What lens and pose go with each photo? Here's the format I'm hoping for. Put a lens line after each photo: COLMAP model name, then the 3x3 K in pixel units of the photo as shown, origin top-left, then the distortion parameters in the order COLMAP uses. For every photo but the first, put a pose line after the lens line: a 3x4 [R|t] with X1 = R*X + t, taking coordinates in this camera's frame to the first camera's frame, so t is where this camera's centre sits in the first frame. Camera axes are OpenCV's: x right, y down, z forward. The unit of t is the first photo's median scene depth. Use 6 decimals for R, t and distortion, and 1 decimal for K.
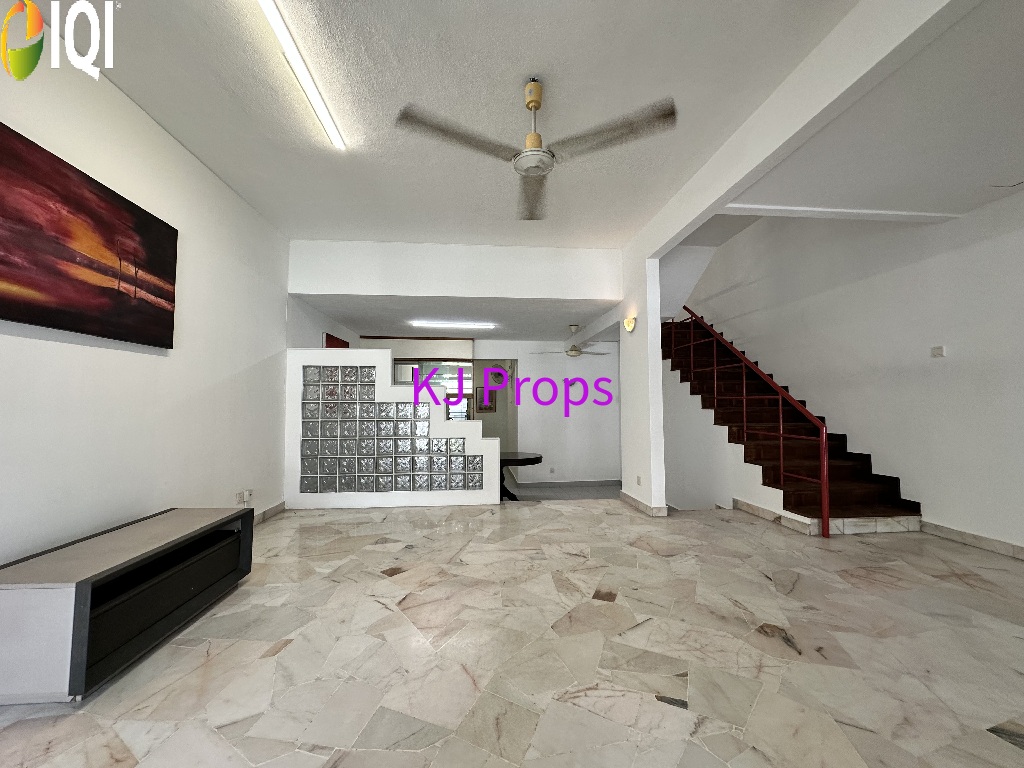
lens RADIAL K [[403.8, 0, 513.1], [0, 403.8, 383.1], [0, 0, 1]] dist [-0.002451, 0.000411]
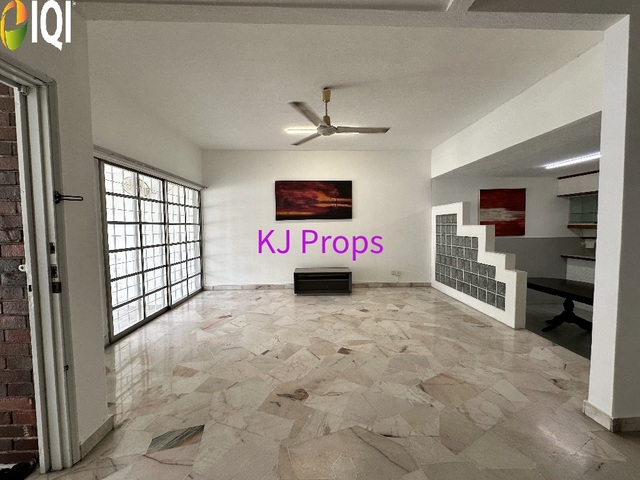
lens RADIAL K [[252.4, 0, 320.8], [0, 252.4, 240.5], [0, 0, 1]] dist [-0.002451, 0.000411]
pose [[-0.047977, 0.061169, -0.996974, 1.323727], [0.061909, 0.996386, 0.058154, -0.051929], [0.996928, -0.058932, -0.051591, 0.956613]]
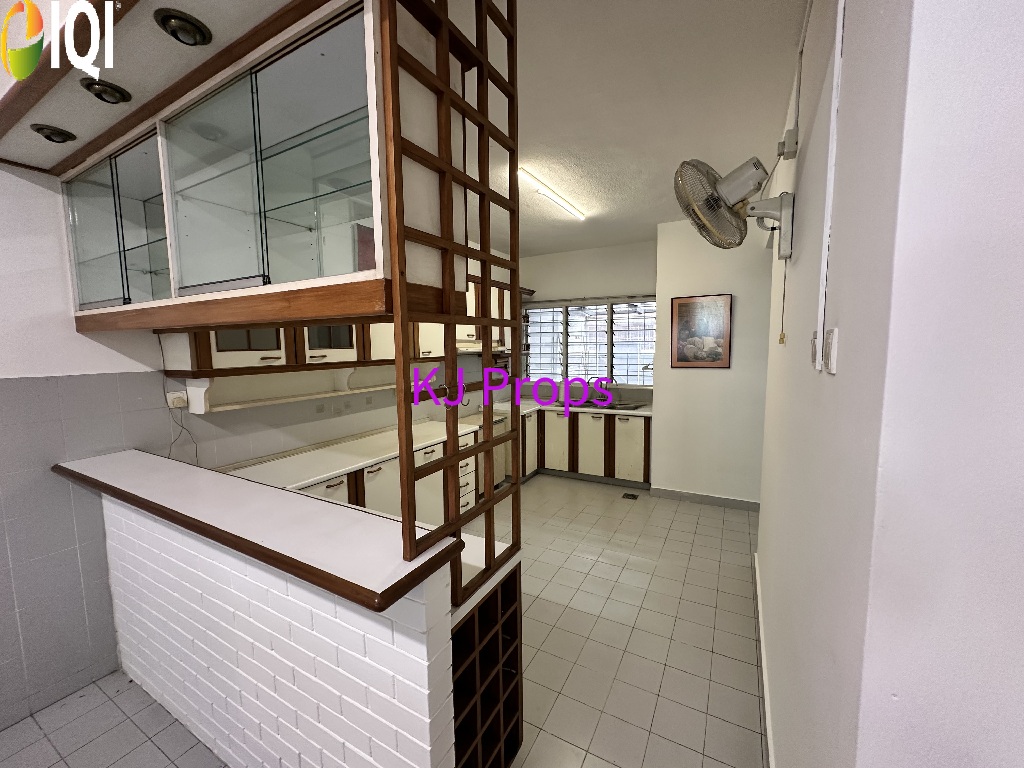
lens RADIAL K [[403.8, 0, 509.0], [0, 403.8, 386.7], [0, 0, 1]] dist [-0.002451, 0.000411]
pose [[0.825529, 0.045608, -0.562514, 0.029607], [0.043726, 0.988564, 0.144322, 0.138271], [0.562663, -0.143738, 0.814094, 2.932422]]
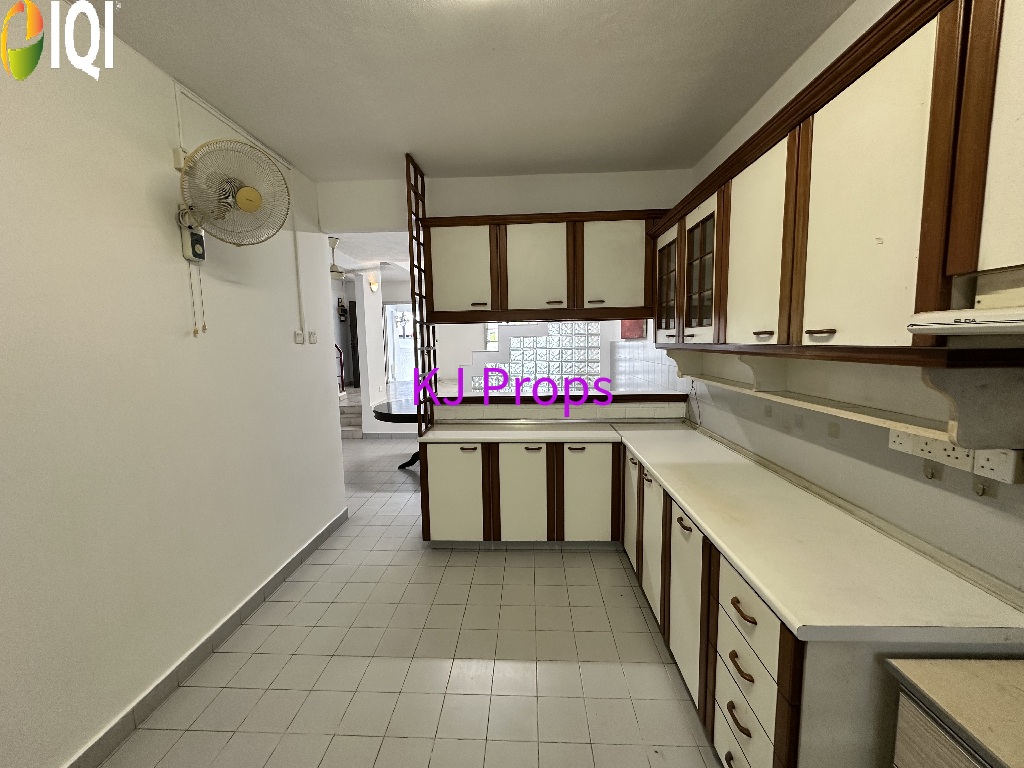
lens RADIAL K [[403.8, 0, 518.1], [0, 403.8, 383.4], [0, 0, 1]] dist [-0.002451, 0.000411]
pose [[-0.991736, 0.010049, 0.127899, -0.731973], [0.017280, 0.998306, 0.055551, 0.245322], [-0.127124, 0.057302, -0.990230, 4.545475]]
